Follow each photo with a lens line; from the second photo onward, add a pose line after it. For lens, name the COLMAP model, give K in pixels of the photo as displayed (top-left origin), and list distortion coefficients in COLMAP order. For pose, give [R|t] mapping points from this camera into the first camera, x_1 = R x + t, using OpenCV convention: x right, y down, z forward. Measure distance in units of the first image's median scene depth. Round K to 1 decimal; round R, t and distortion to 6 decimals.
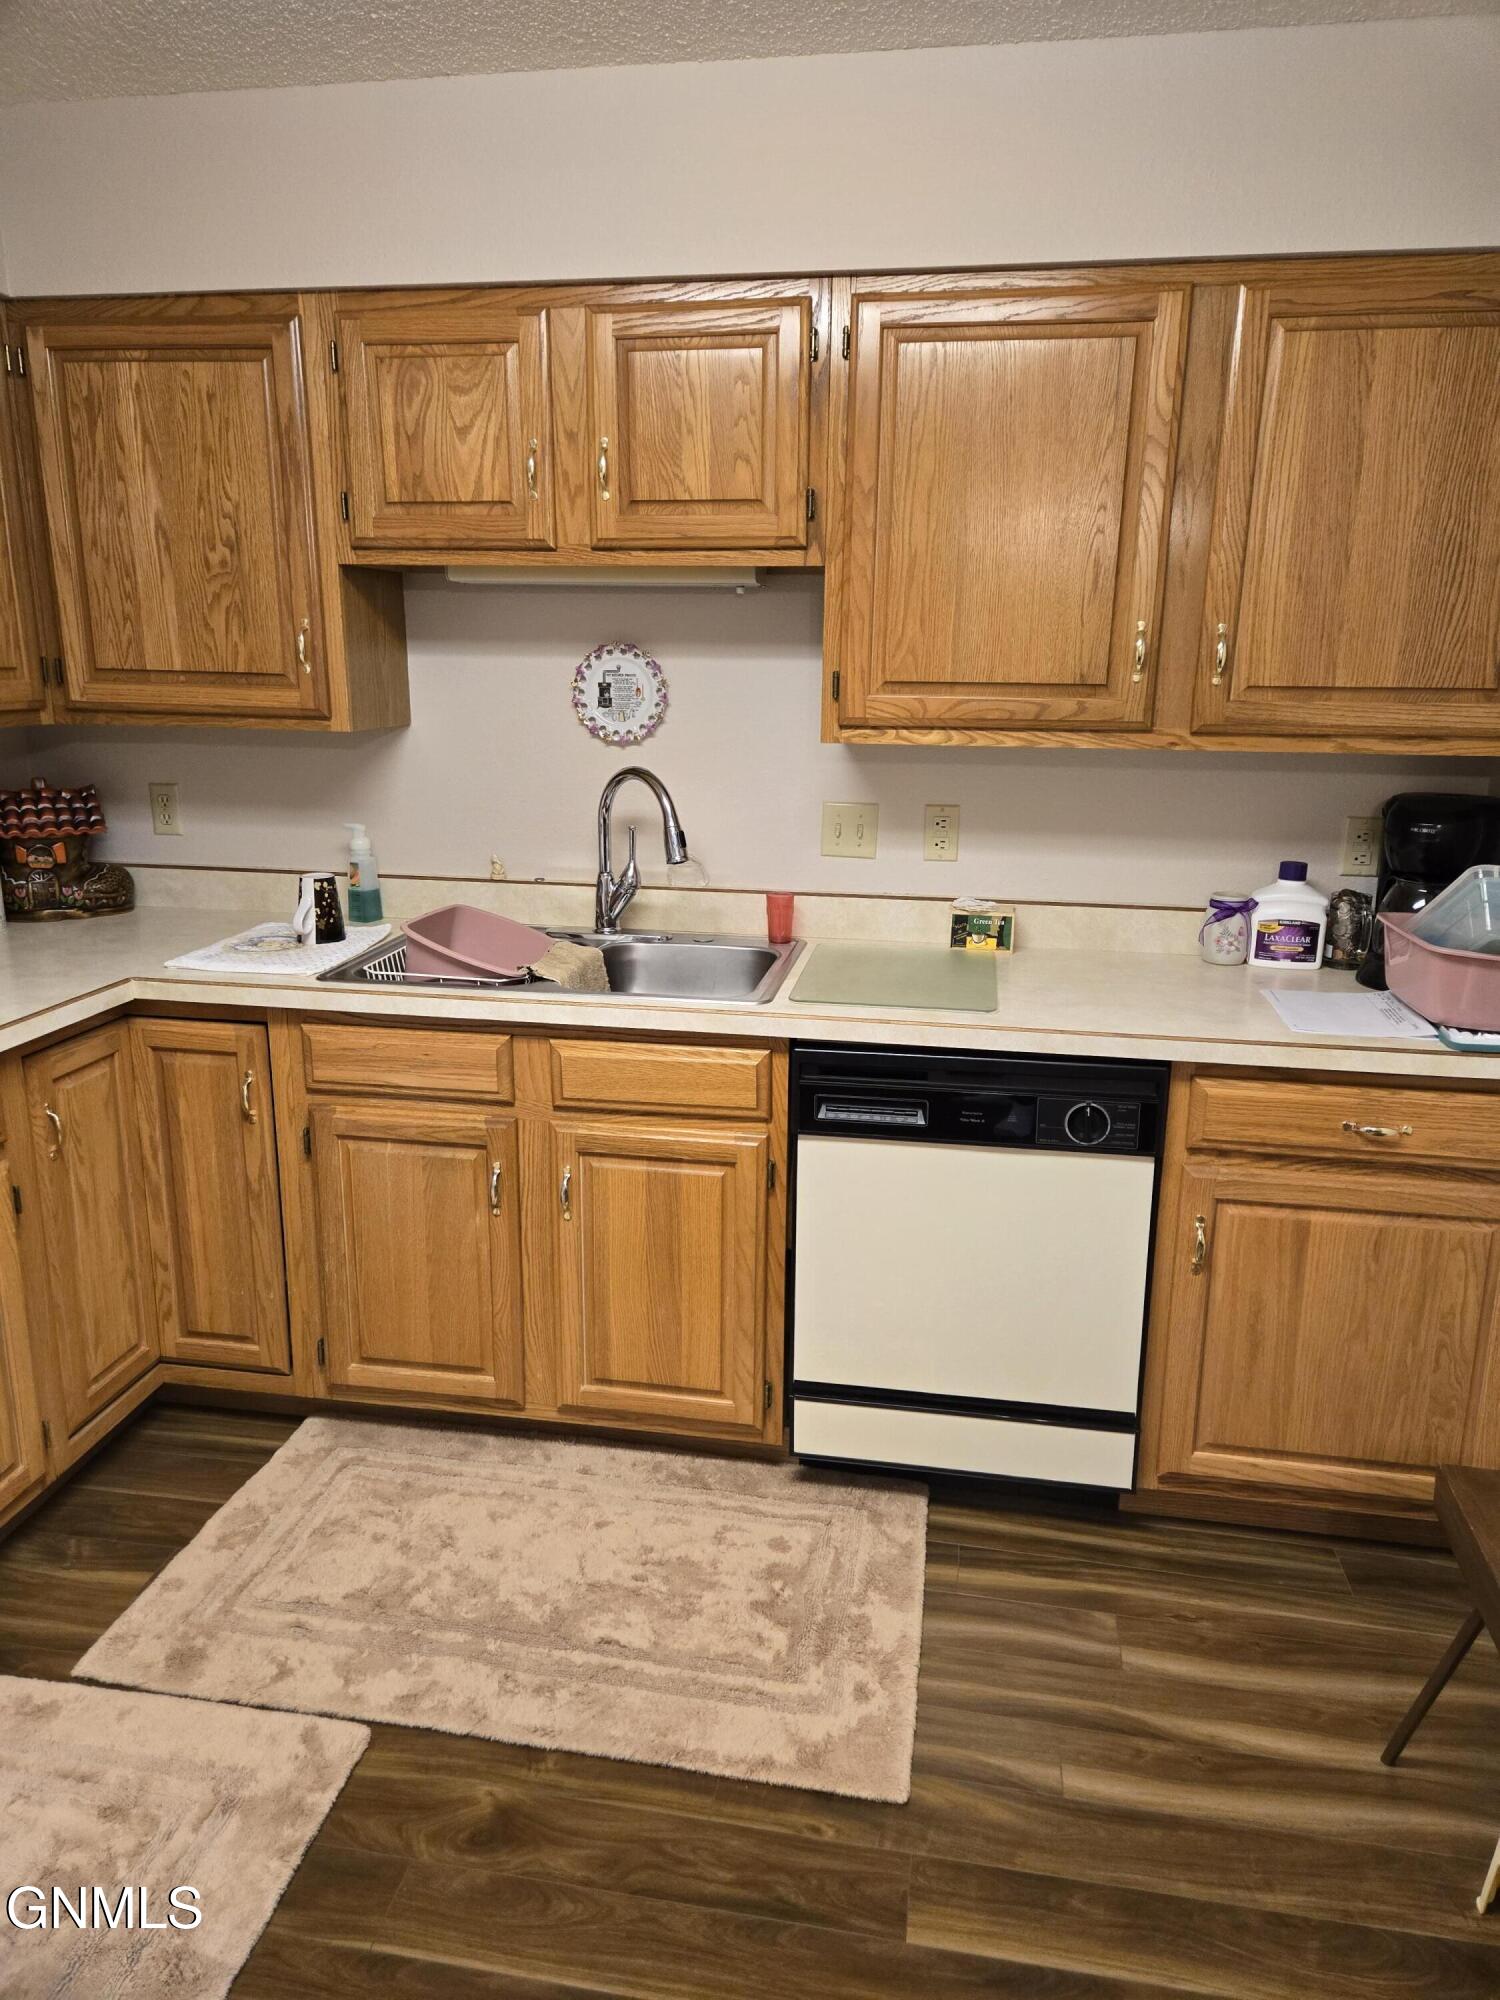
lens RADIAL K [[1335.4, 0, 747.4], [0, 1335.4, 991.1], [0, 0, 1]] dist [0.077354, -0.060685]
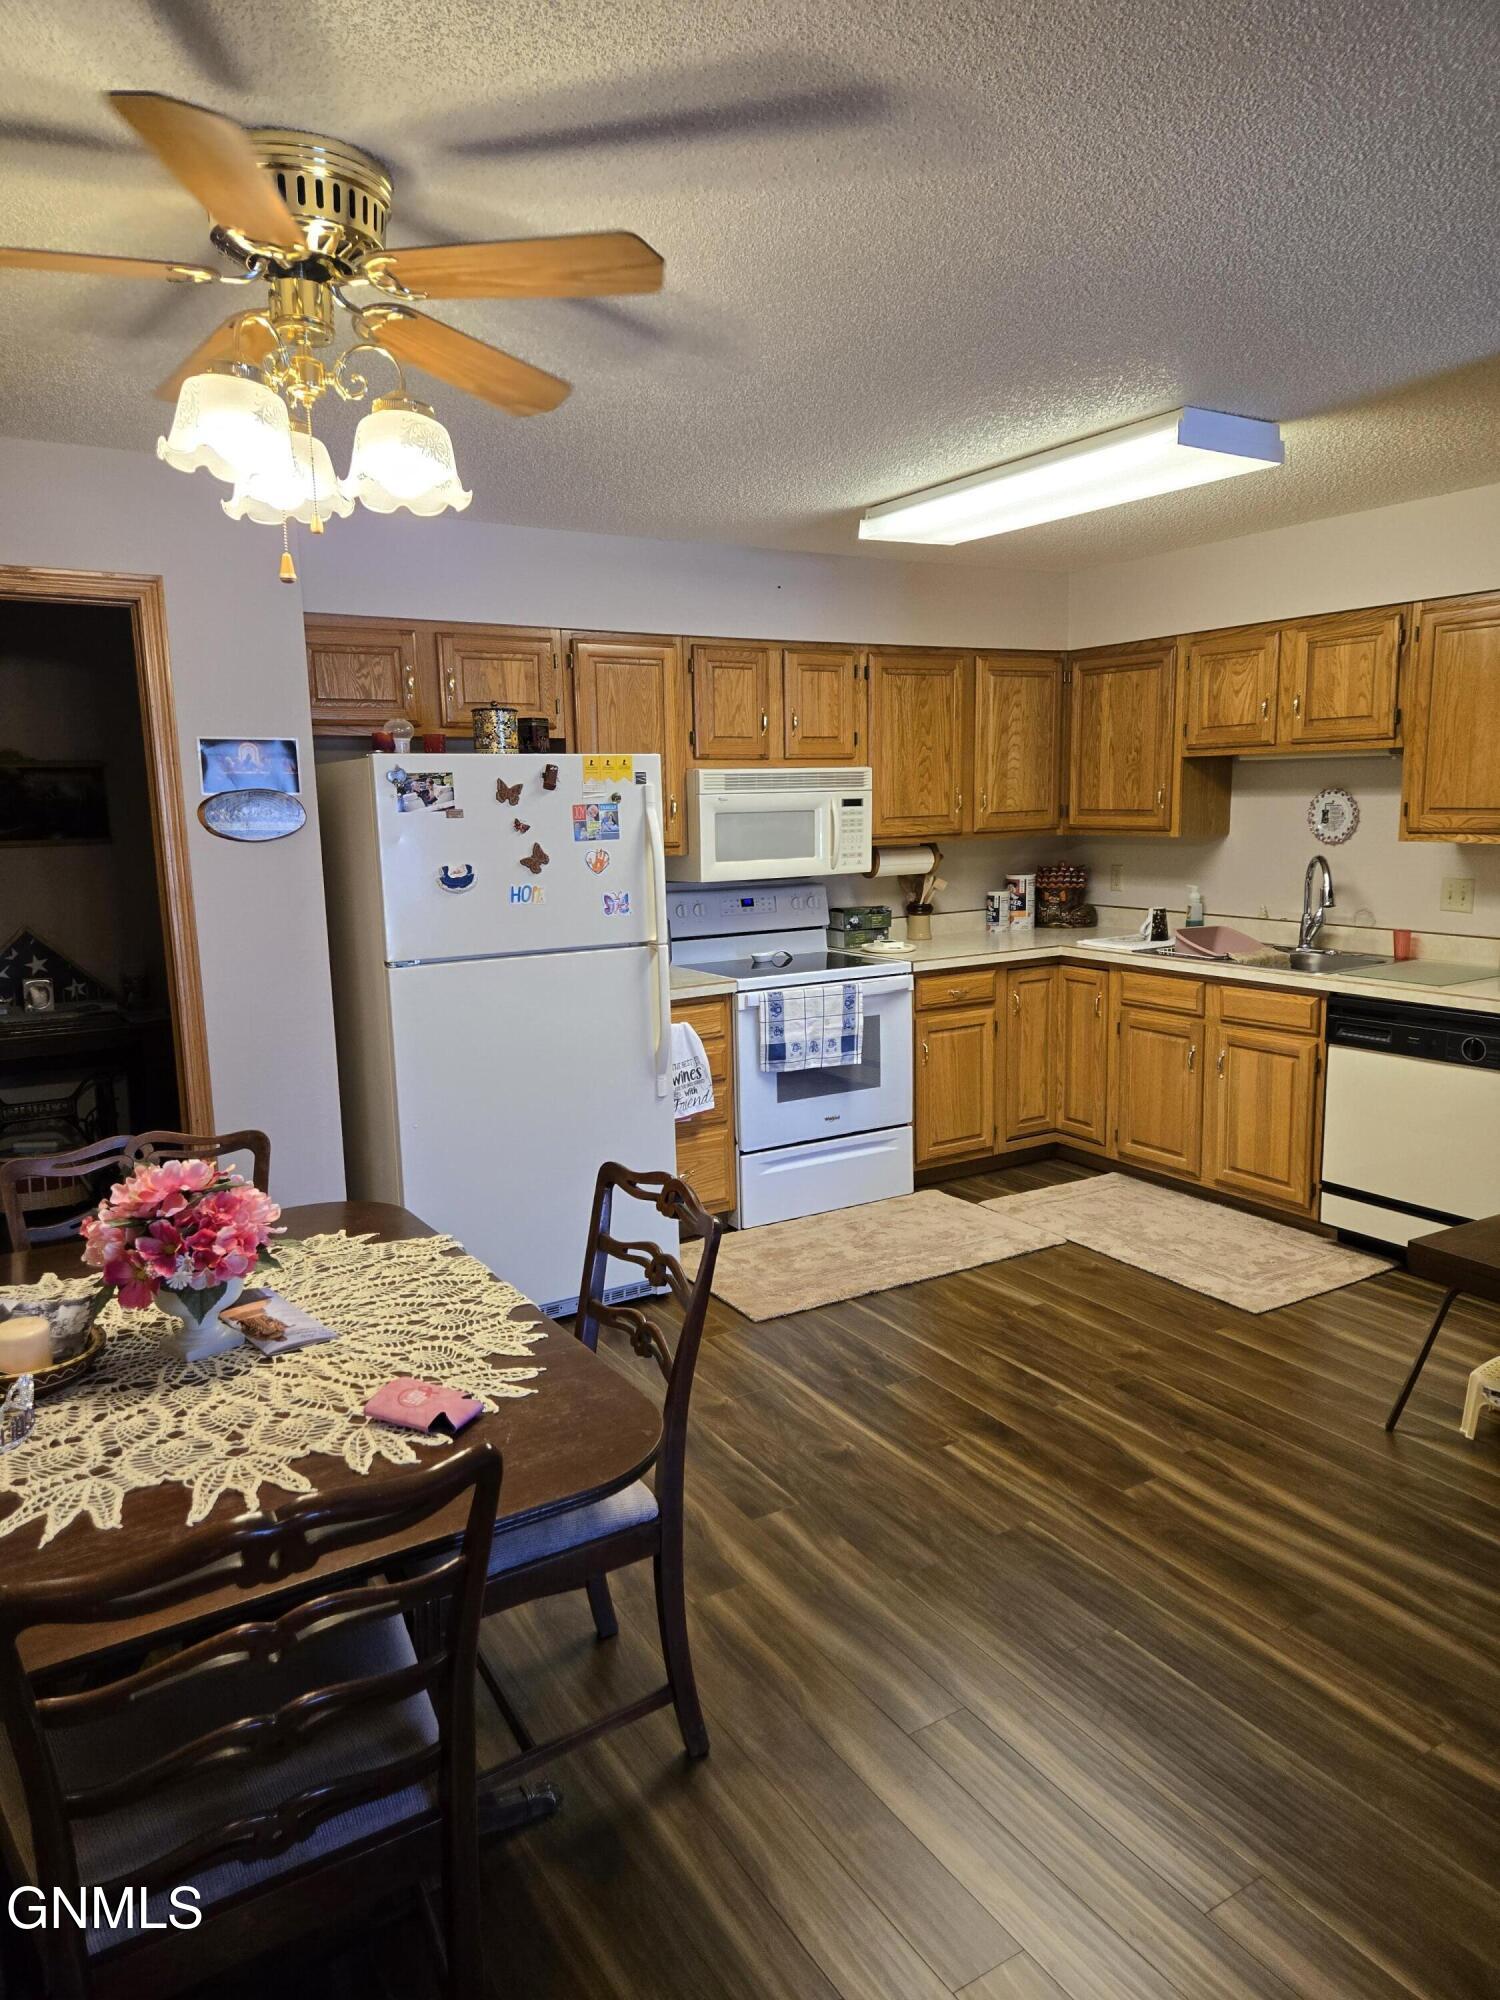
lens RADIAL K [[1327.1, 0, 761.2], [0, 1327.1, 1006.5], [0, 0, 1]] dist [0.086891, -0.078776]
pose [[0.663294, 0.098483, -0.741850, 0.866883], [-0.156285, 0.987674, -0.008618, 0.186821], [0.731858, 0.121657, 0.670510, -0.833515]]
